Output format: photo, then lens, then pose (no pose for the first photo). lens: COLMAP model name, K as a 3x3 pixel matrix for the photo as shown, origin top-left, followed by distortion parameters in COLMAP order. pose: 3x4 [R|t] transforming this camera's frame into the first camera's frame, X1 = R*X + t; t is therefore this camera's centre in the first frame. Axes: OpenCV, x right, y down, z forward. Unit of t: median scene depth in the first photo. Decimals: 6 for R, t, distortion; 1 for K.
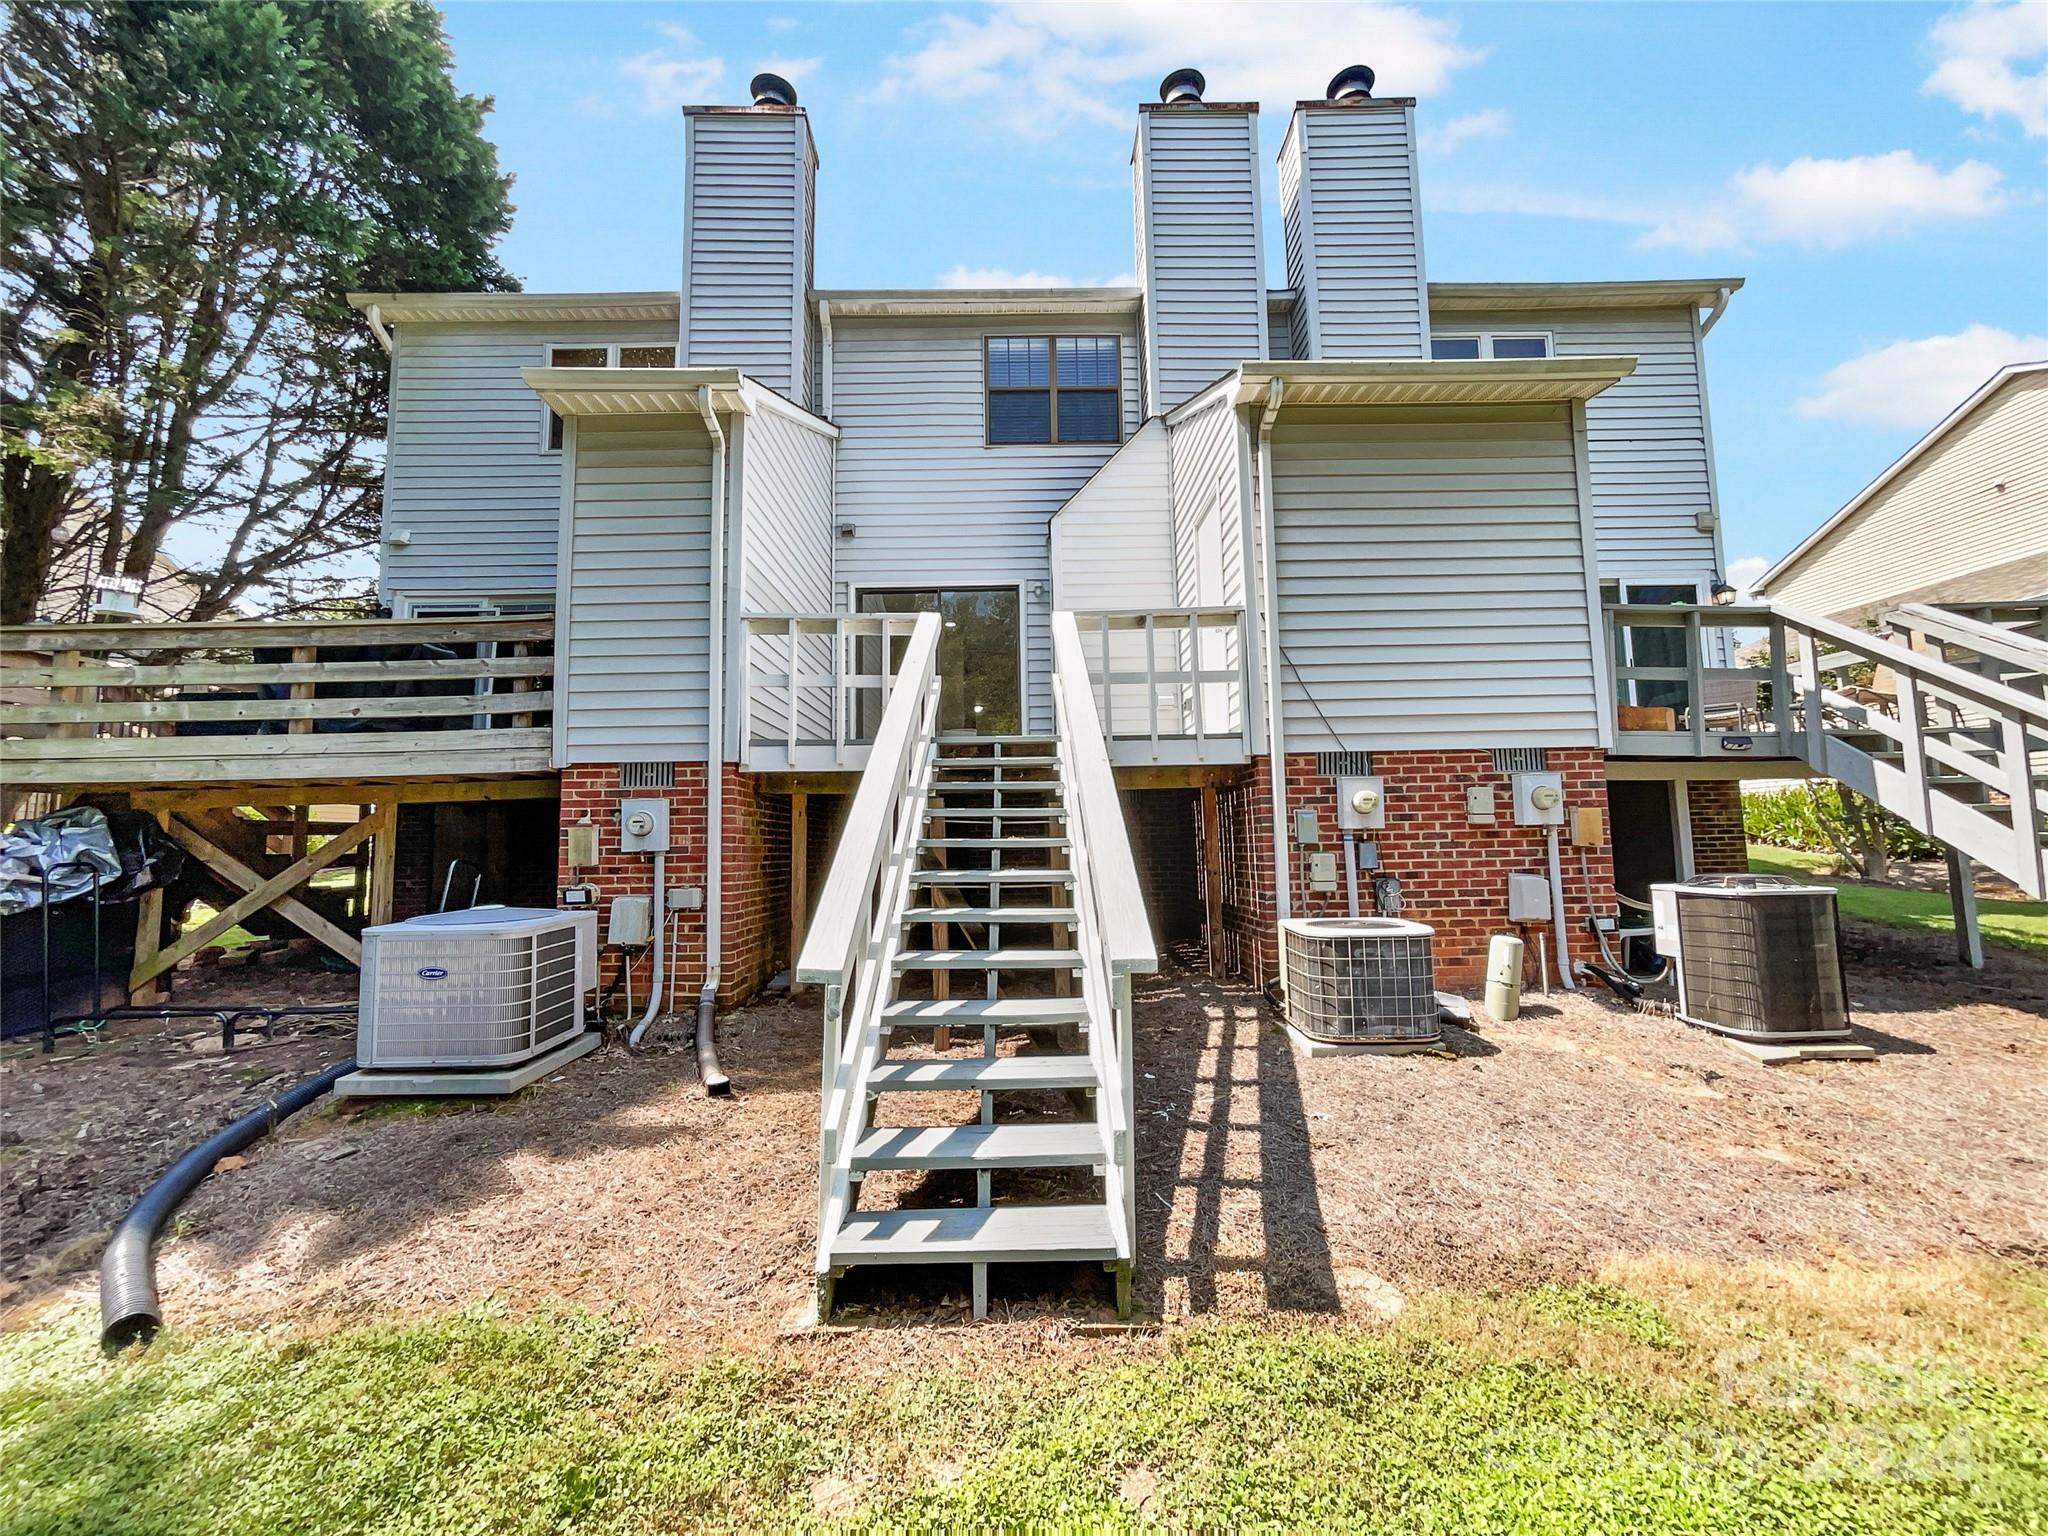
lens RADIAL K [[839.5, 0, 1024.0], [0, 839.5, 776.0], [0, 0, 1]] dist [-0.000986, 0.000324]
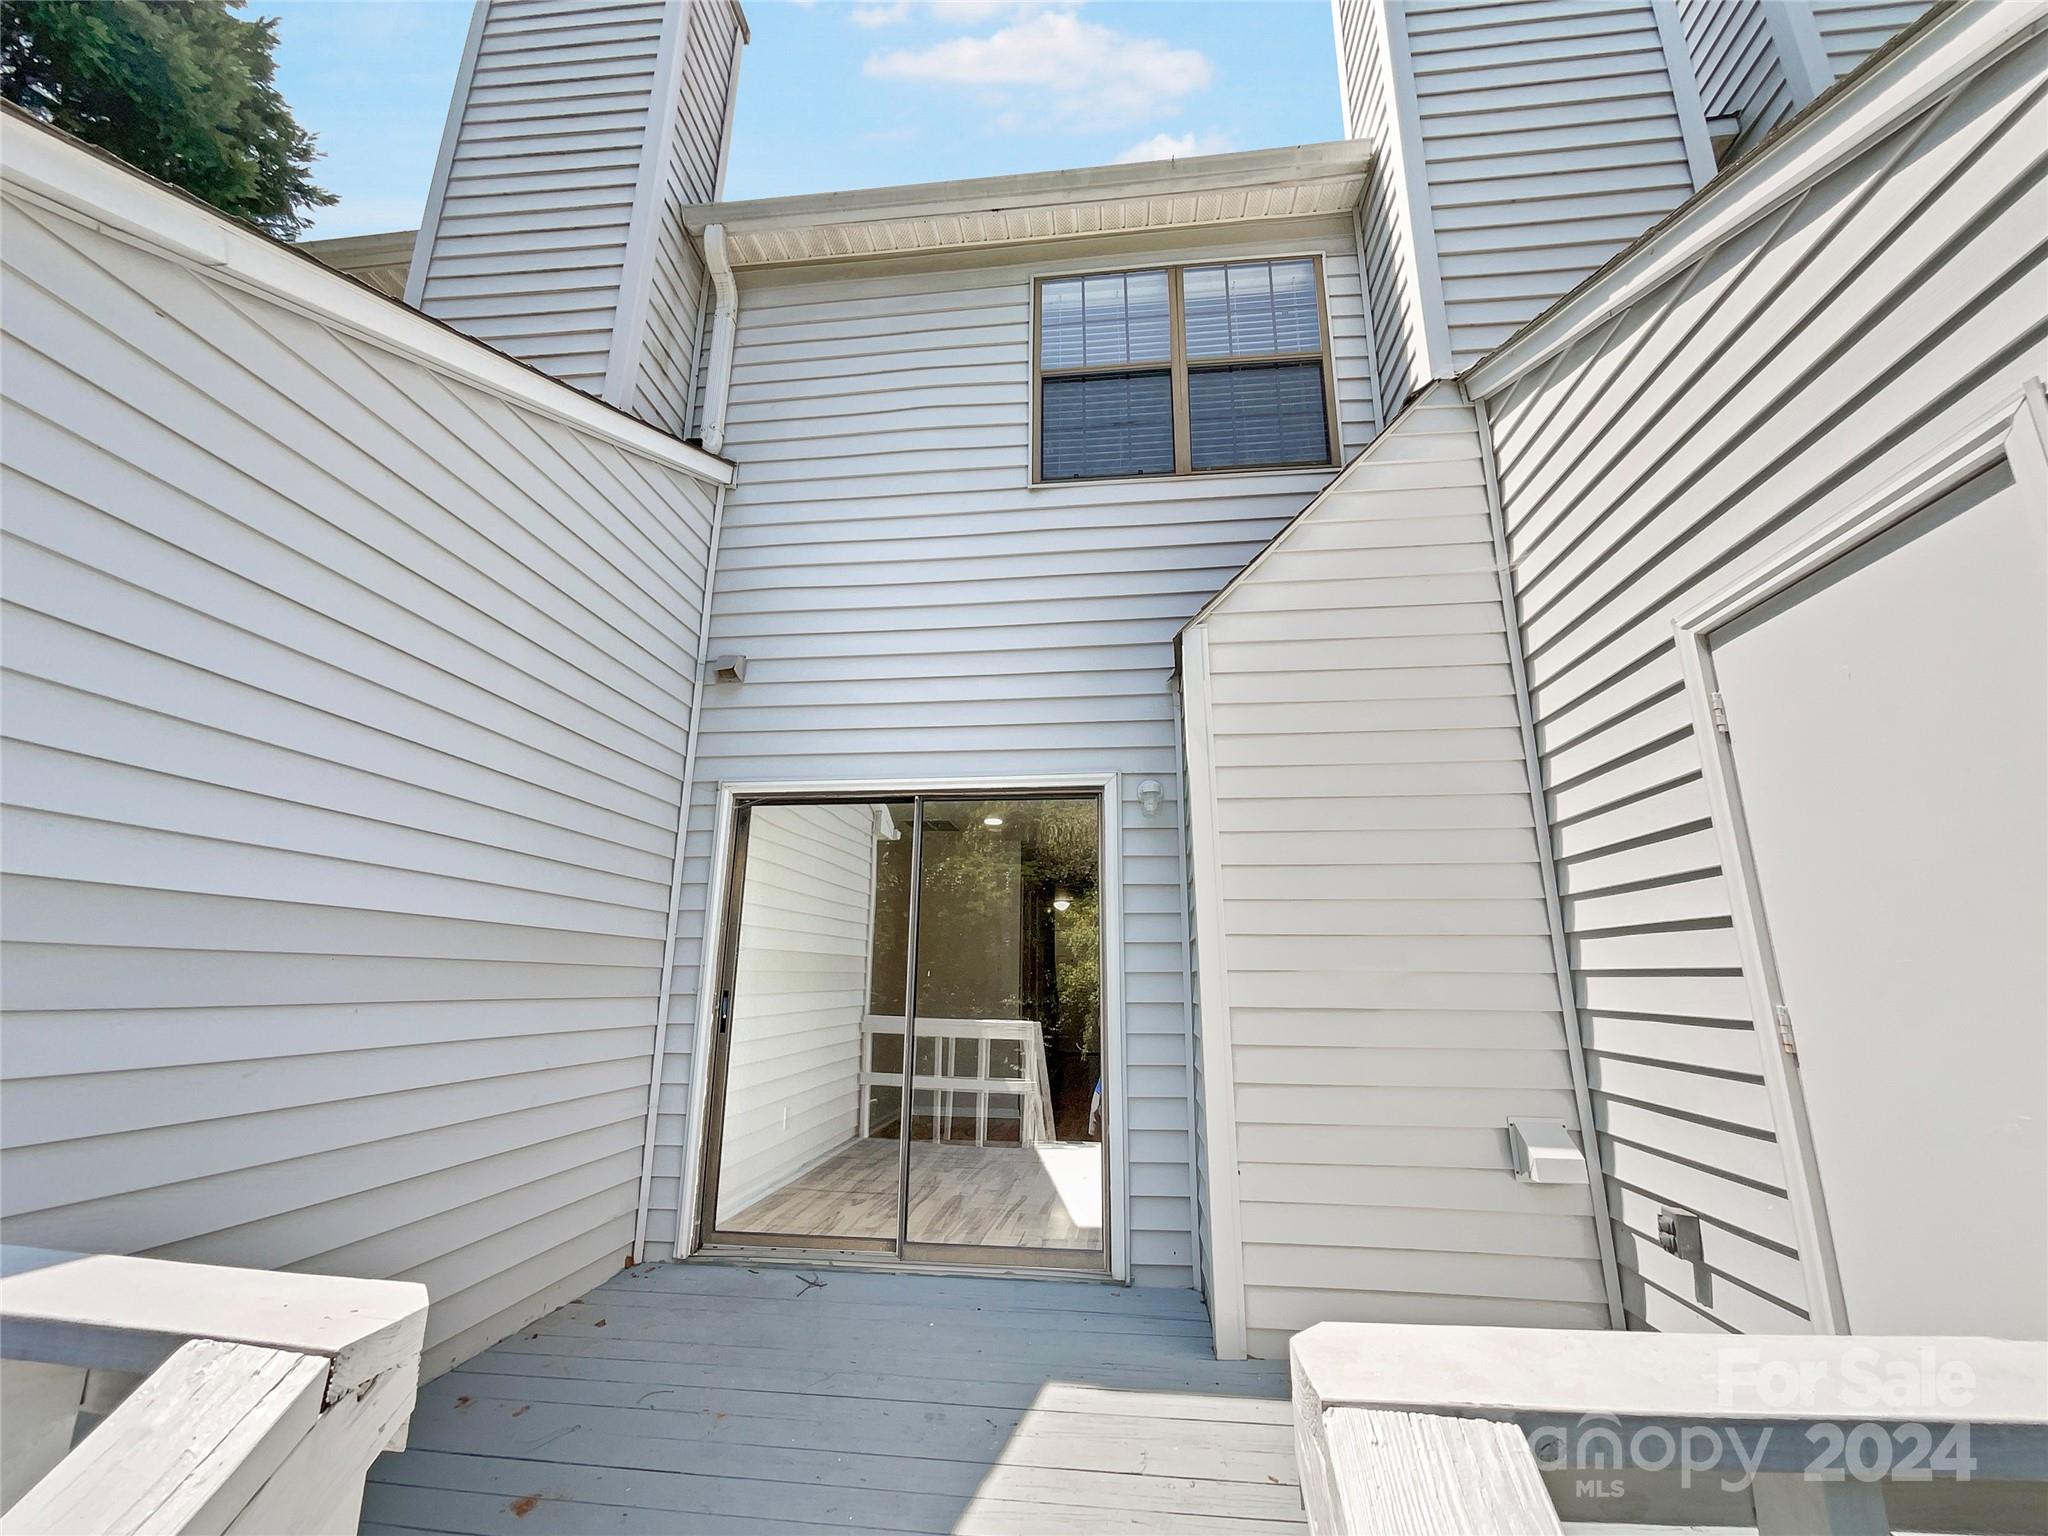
lens RADIAL K [[839.5, 0, 1018.6], [0, 839.5, 764.9], [0, 0, 1]] dist [-0.000986, 0.000324]
pose [[0.989817, -0.004754, -0.142269, 0.011881], [-0.017424, 0.987880, -0.154236, -0.169553], [0.141278, 0.155144, 0.977738, 0.569577]]
